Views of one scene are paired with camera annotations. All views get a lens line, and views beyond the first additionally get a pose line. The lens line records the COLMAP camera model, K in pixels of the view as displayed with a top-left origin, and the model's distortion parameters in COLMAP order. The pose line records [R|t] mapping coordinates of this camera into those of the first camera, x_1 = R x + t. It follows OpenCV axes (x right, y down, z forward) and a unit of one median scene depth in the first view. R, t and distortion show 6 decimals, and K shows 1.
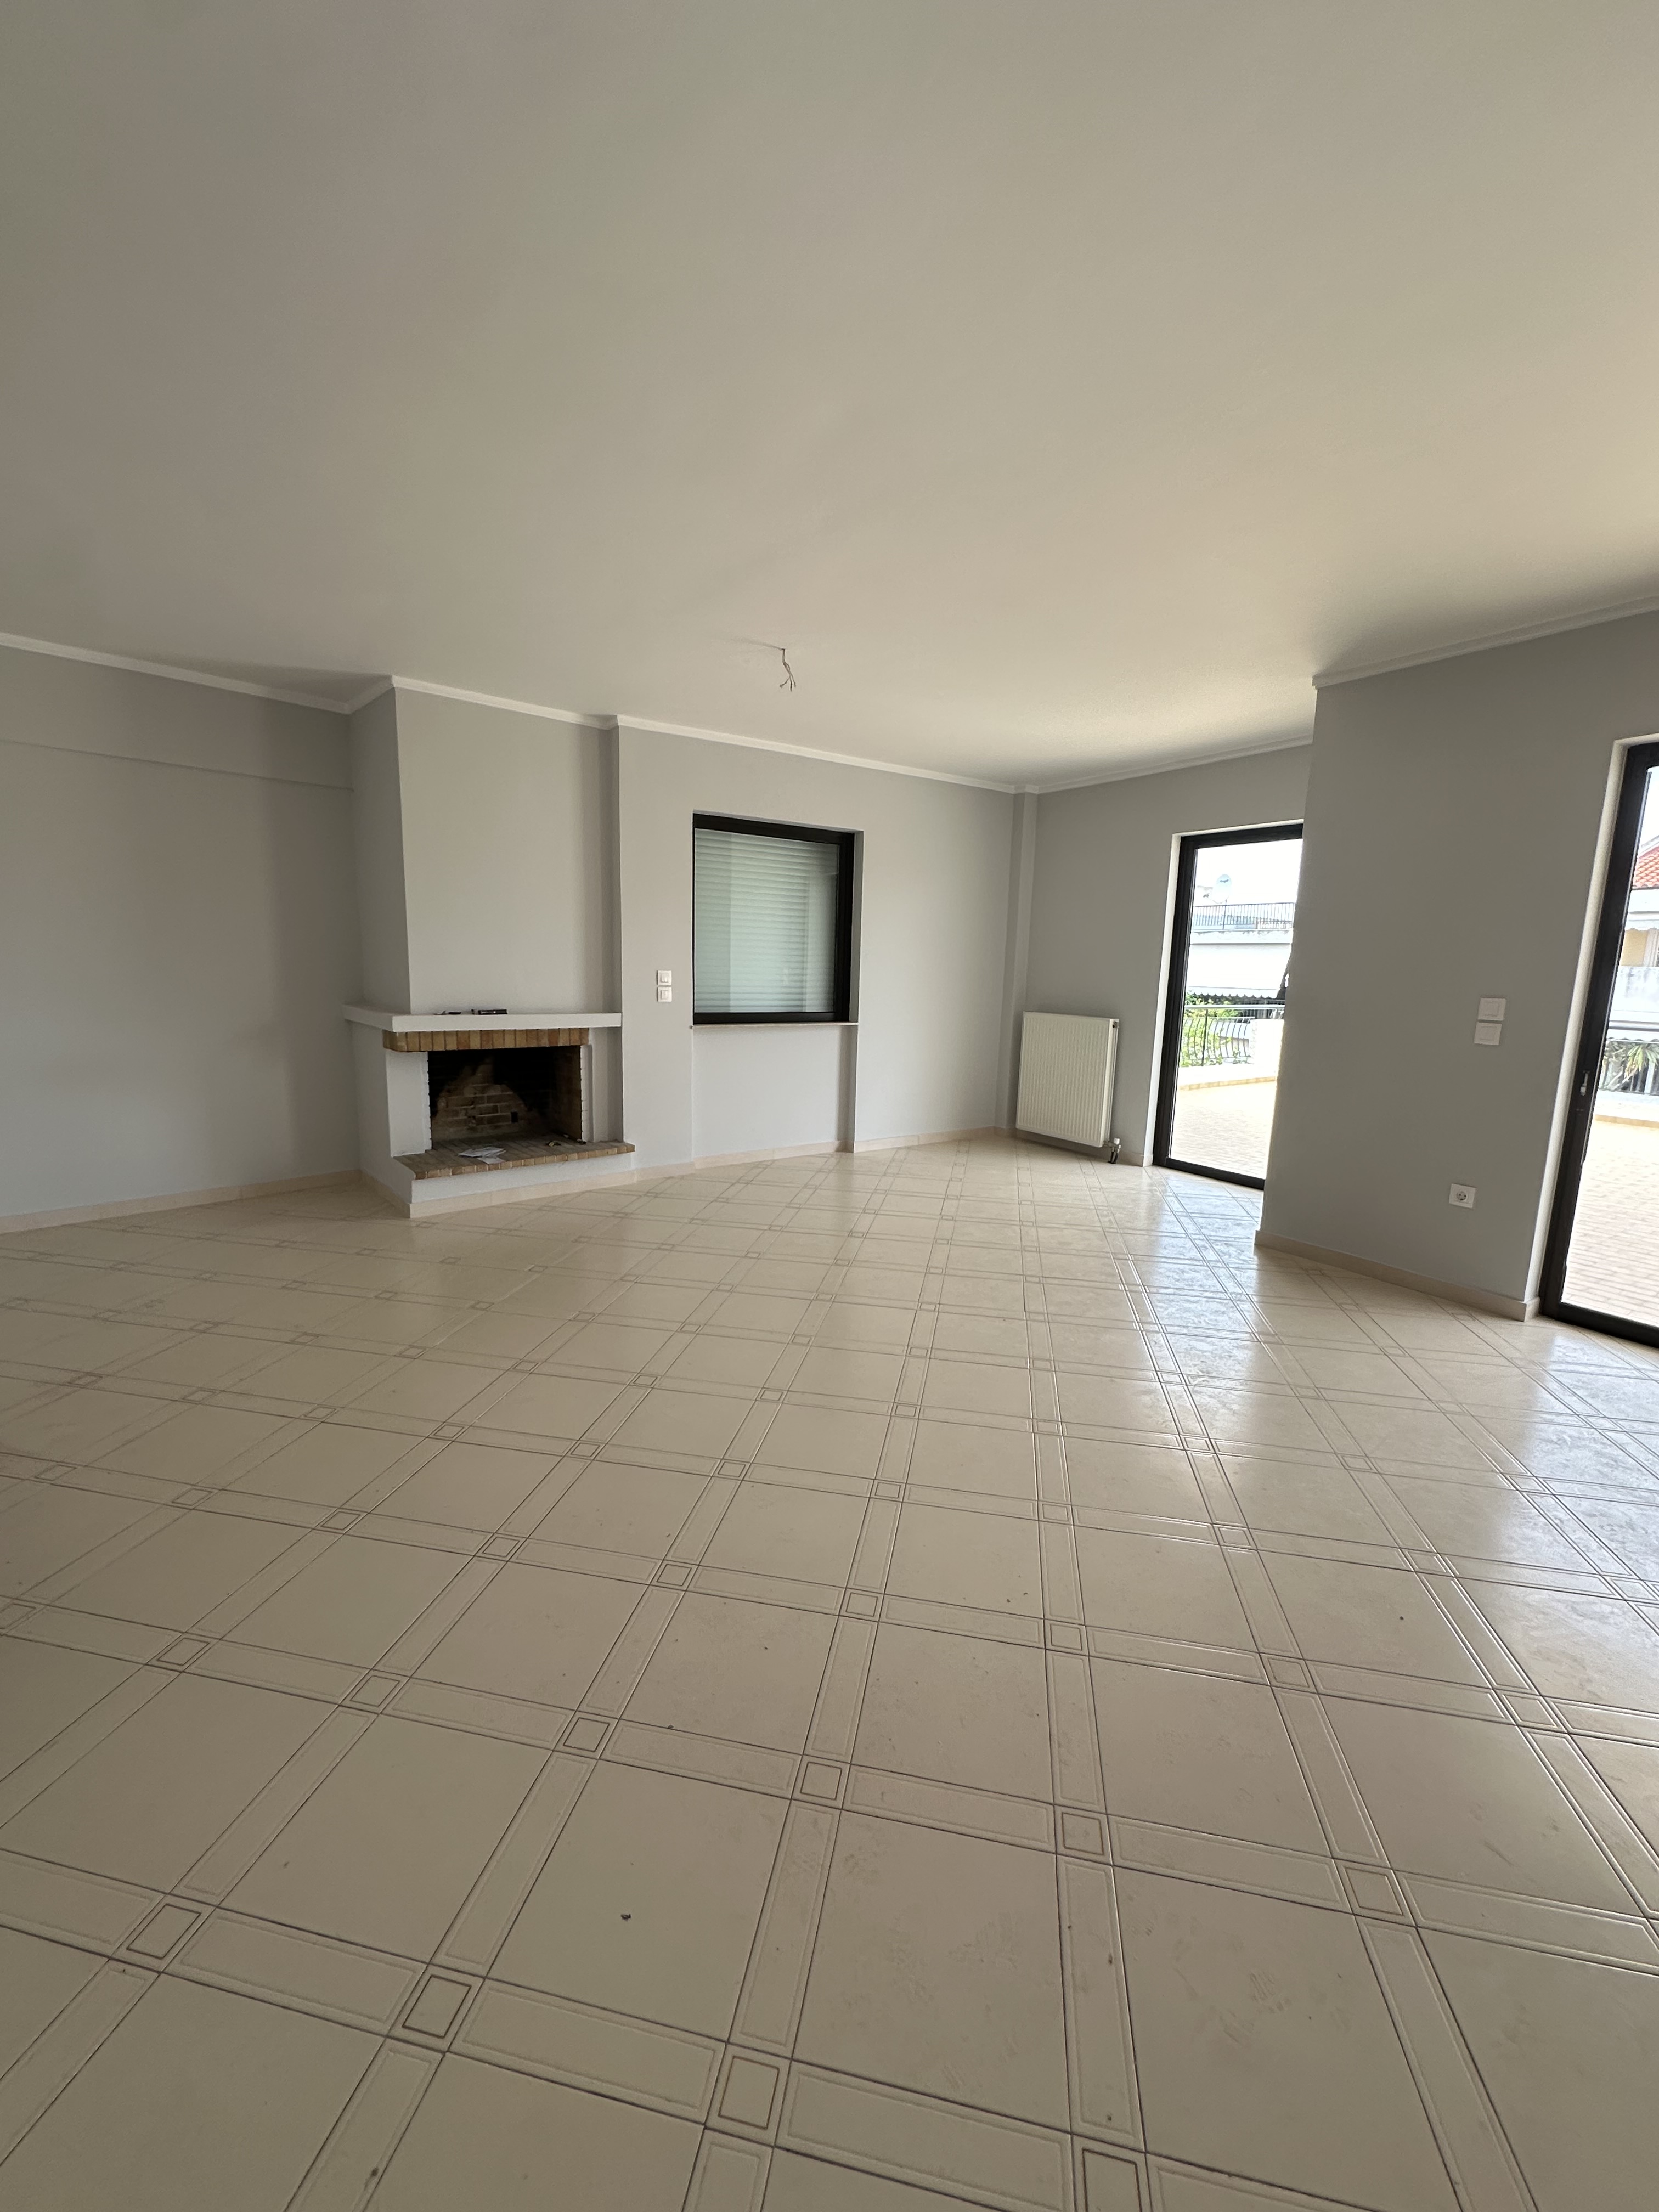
lens RADIAL K [[895.2, 0, 829.5], [0, 895.2, 1106.0], [0, 0, 1]] dist [-0.002125, -0.000497]
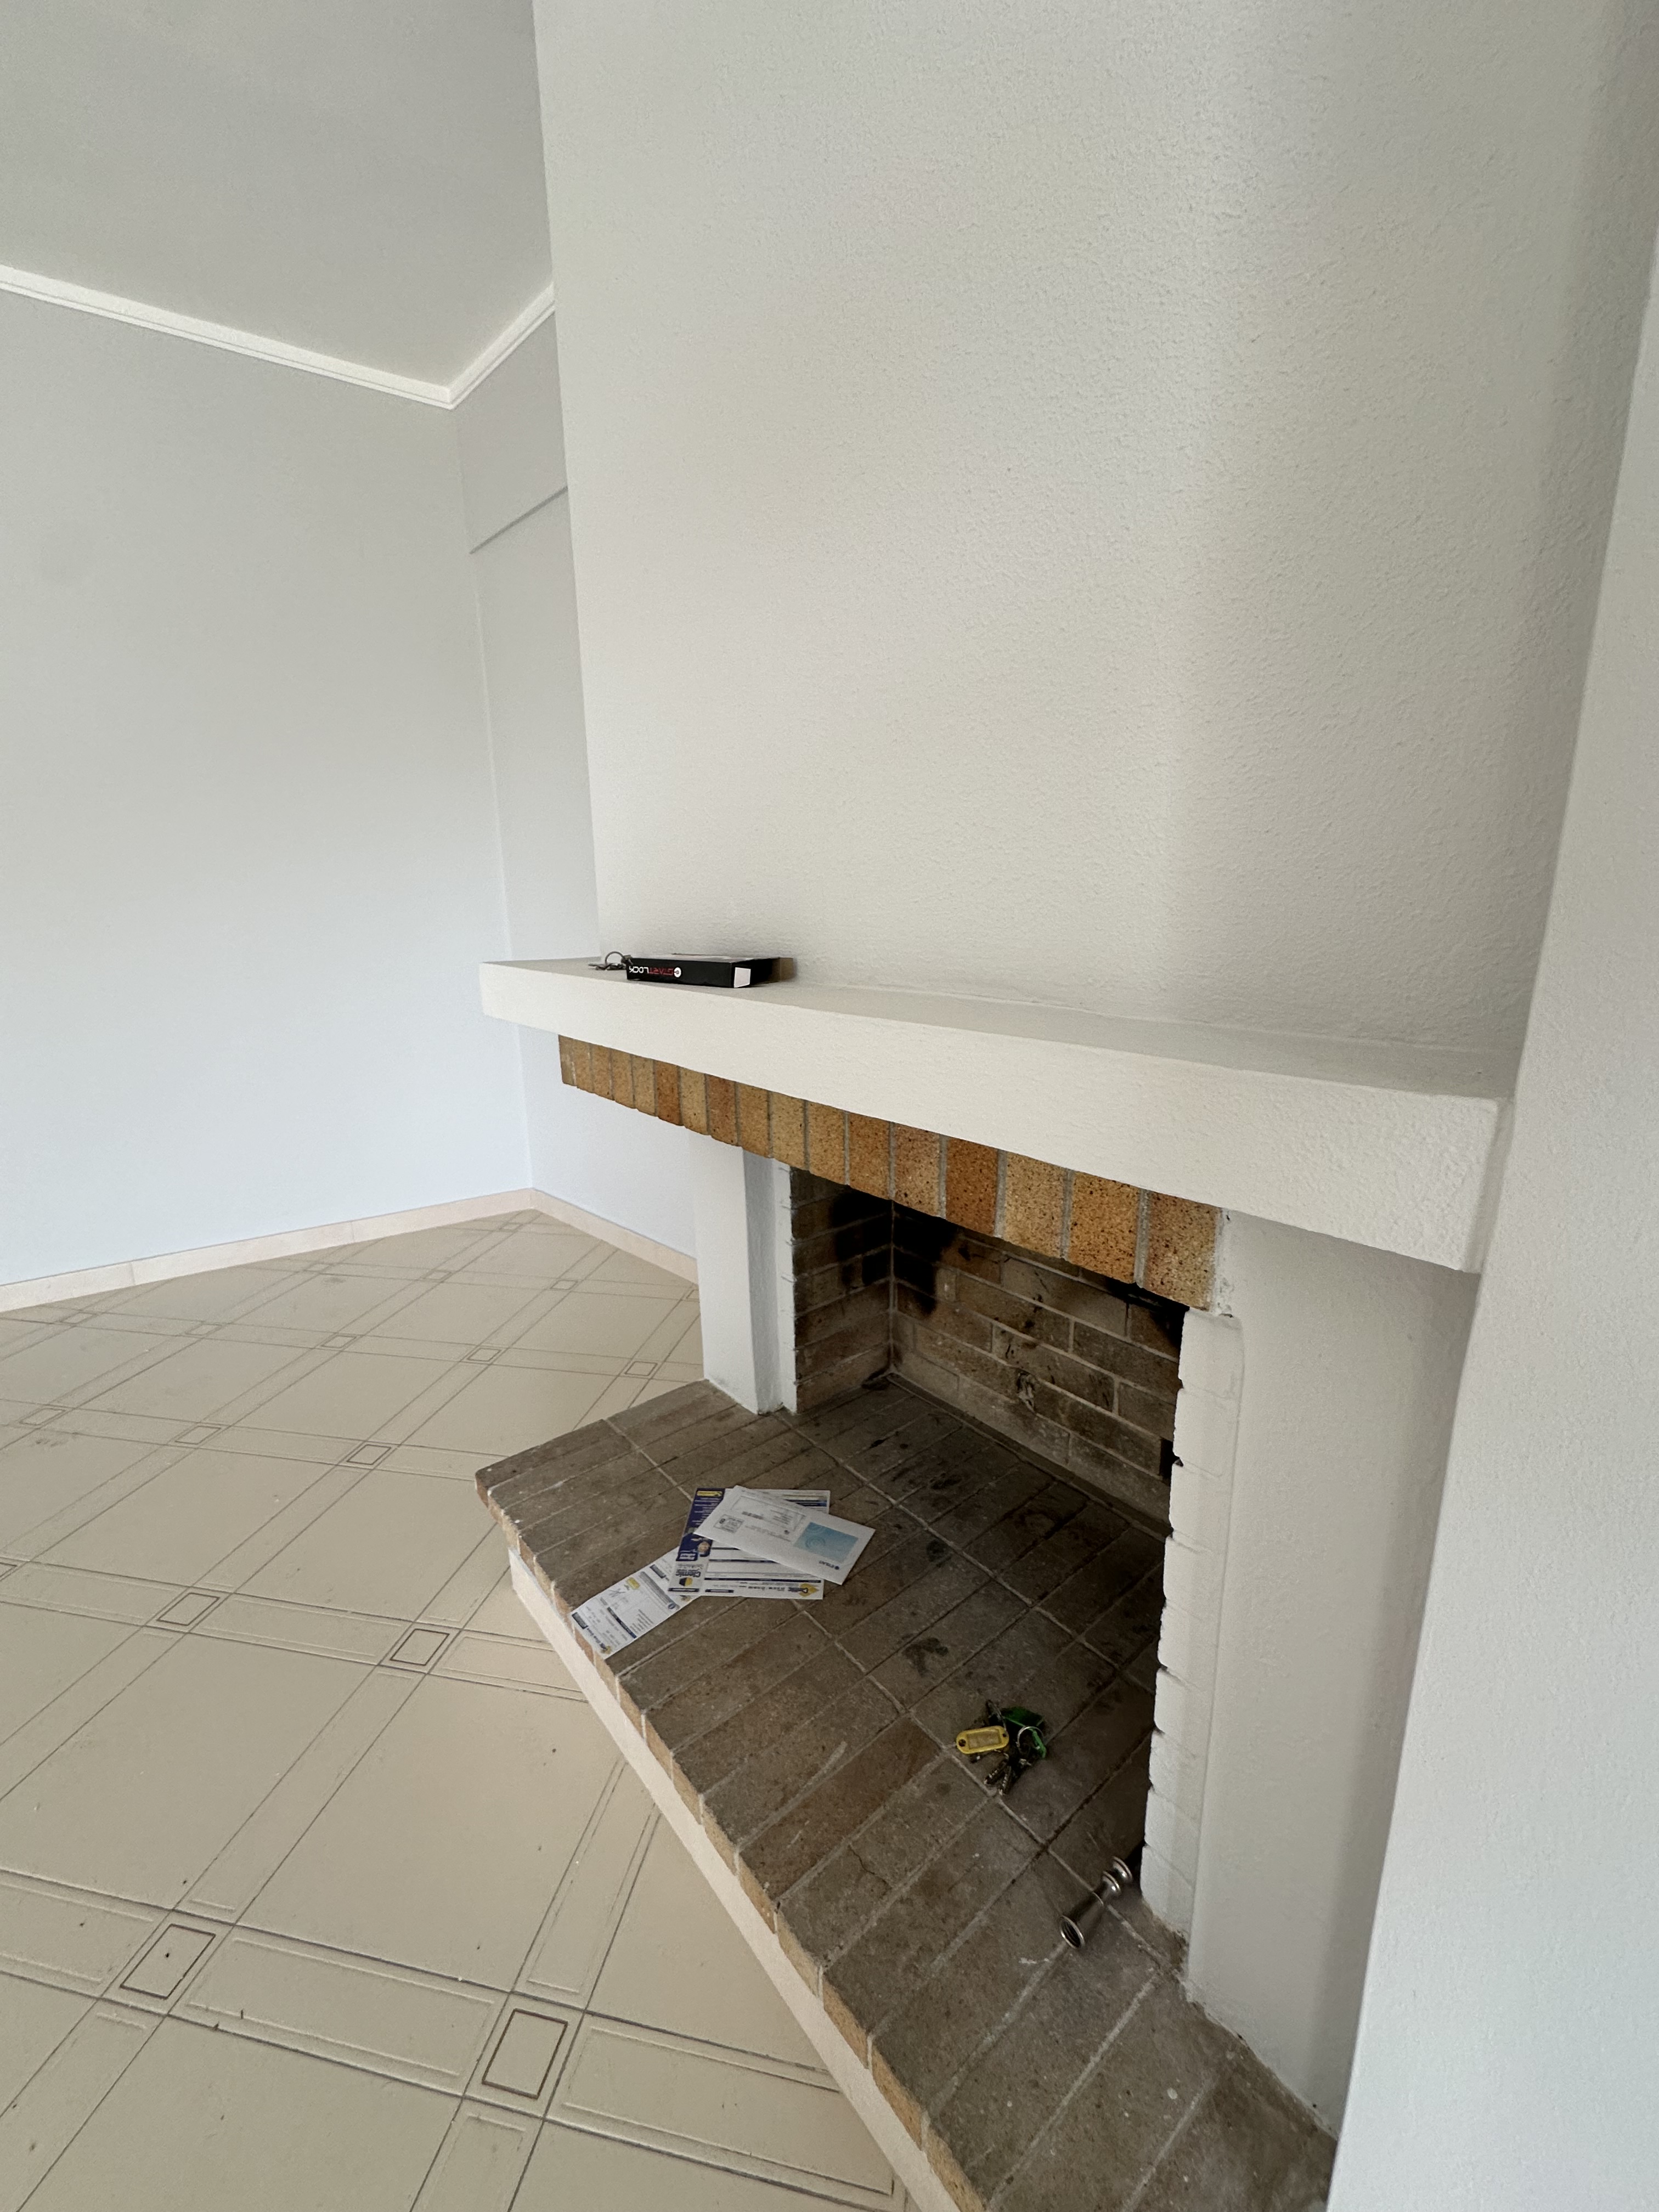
lens RADIAL K [[895.2, 0, 829.5], [0, 895.2, 1106.0], [0, 0, 1]] dist [-0.002125, -0.000497]
pose [[-0.000399, 0.199724, -0.979852, -0.158251], [-0.149482, 0.968831, 0.197538, -0.109225], [0.988764, 0.146549, 0.029468, 0.934352]]
